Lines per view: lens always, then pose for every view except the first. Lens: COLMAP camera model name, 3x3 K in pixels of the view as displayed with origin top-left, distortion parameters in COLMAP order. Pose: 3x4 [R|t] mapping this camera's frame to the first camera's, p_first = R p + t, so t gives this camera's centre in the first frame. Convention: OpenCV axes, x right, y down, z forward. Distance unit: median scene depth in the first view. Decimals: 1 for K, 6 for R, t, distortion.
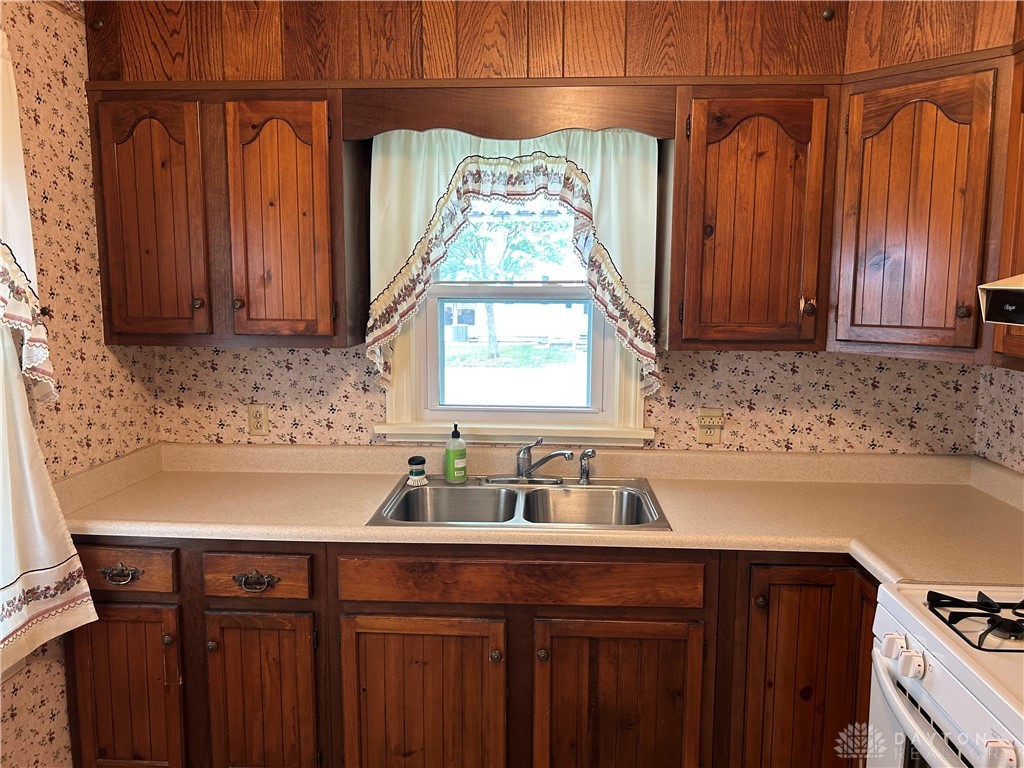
lens RADIAL K [[771.8, 0, 511.2], [0, 771.8, 380.4], [0, 0, 1]] dist [0.055719, -0.091573]
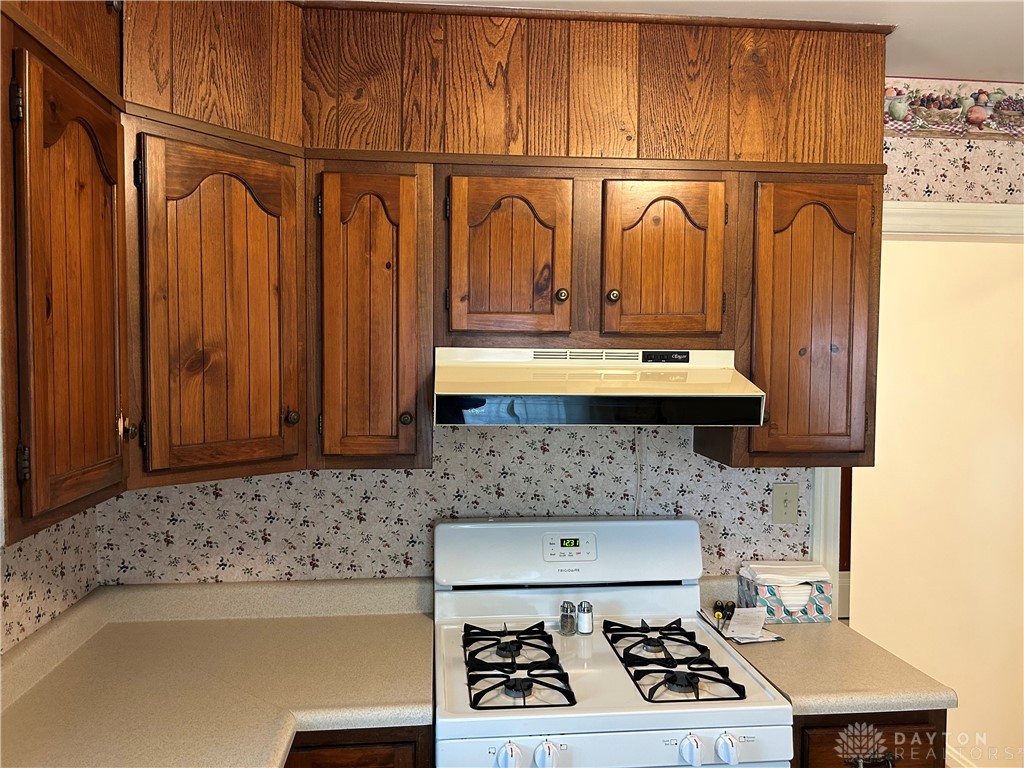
lens RADIAL K [[771.8, 0, 511.2], [0, 771.8, 380.4], [0, 0, 1]] dist [0.055719, -0.091573]
pose [[-0.163469, -0.037411, 0.985839, -0.329345], [0.116729, 0.991528, 0.056983, -0.135874], [-0.979618, 0.124391, -0.157718, 0.778994]]
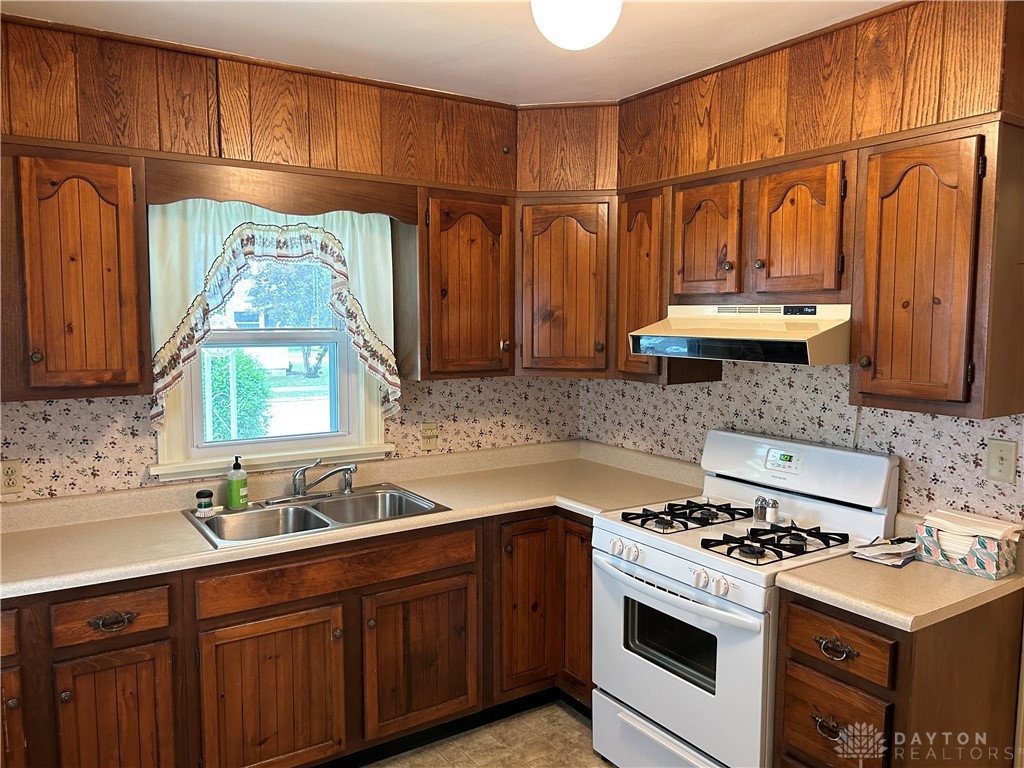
lens RADIAL K [[771.8, 0, 511.2], [0, 771.8, 380.4], [0, 0, 1]] dist [0.055719, -0.091573]
pose [[0.798865, -0.052279, 0.599234, -0.482537], [0.075791, 0.997025, -0.014057, -0.008620], [-0.596716, 0.056647, 0.800451, -0.164744]]
